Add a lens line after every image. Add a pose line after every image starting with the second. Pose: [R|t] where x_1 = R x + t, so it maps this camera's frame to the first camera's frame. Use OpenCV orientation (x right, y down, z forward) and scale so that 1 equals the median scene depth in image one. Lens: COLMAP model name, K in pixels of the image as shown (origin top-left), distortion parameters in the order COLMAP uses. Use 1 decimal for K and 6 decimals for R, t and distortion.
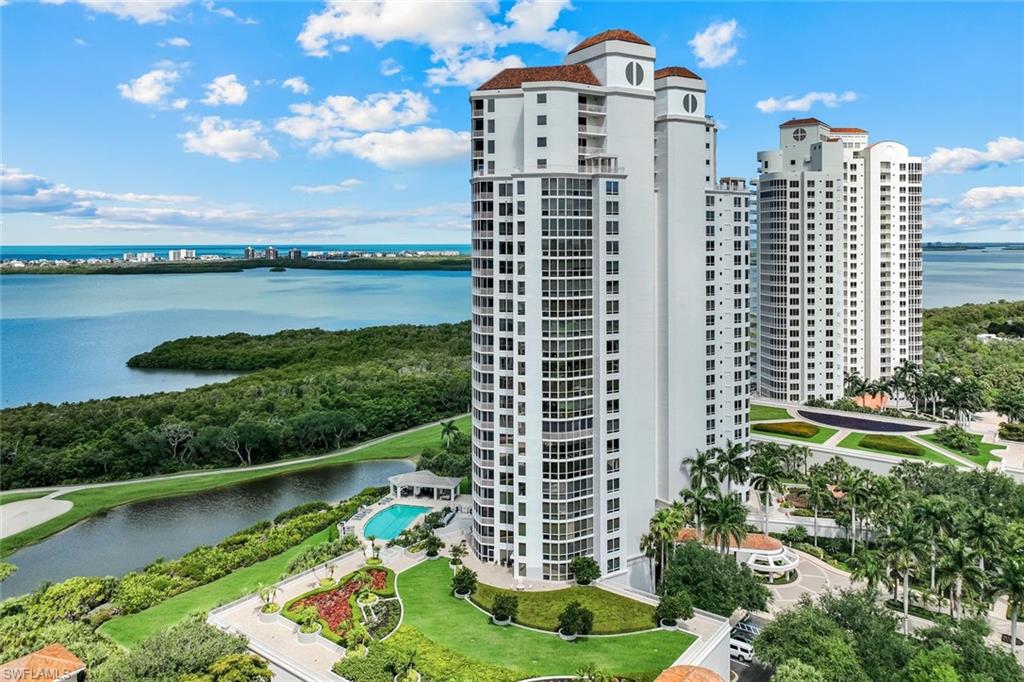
lens RADIAL K [[737.0, 0, 515.9], [0, 737.0, 246.4], [0, 0, 1]] dist [0.009065, 0.003304]
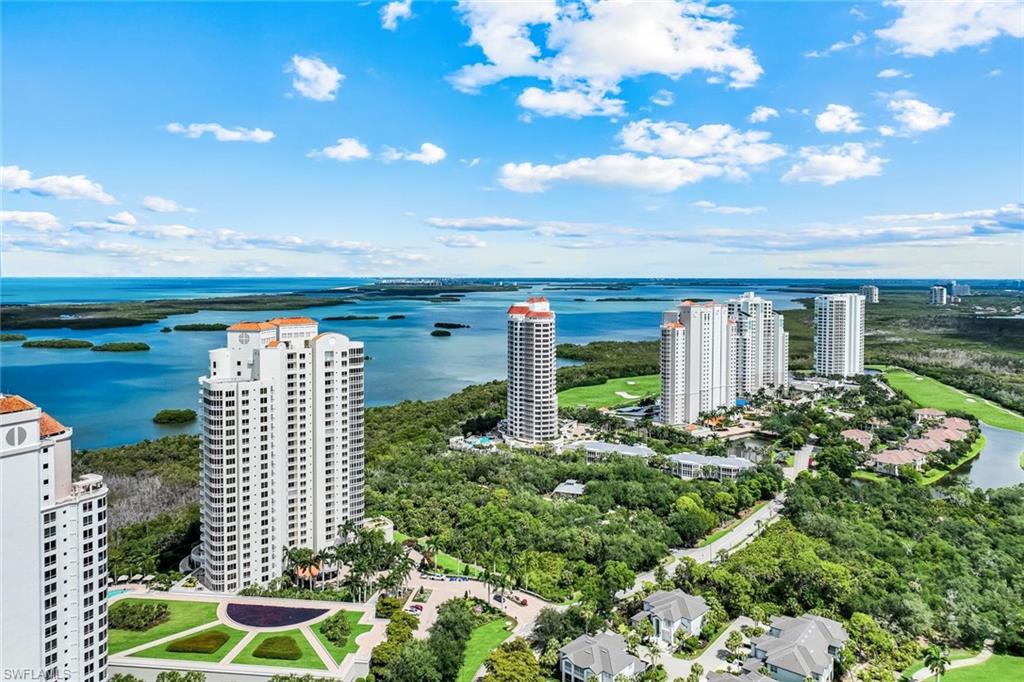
lens RADIAL K [[715.5, 0, 510.3], [0, 715.5, 297.1], [0, 0, 1]] dist [0.003978, 0.007597]
pose [[0.864214, -0.011637, 0.502990, 0.317735], [-0.000589, 0.999708, 0.024140, -0.397361], [-0.503124, -0.021159, 0.863955, -0.198470]]
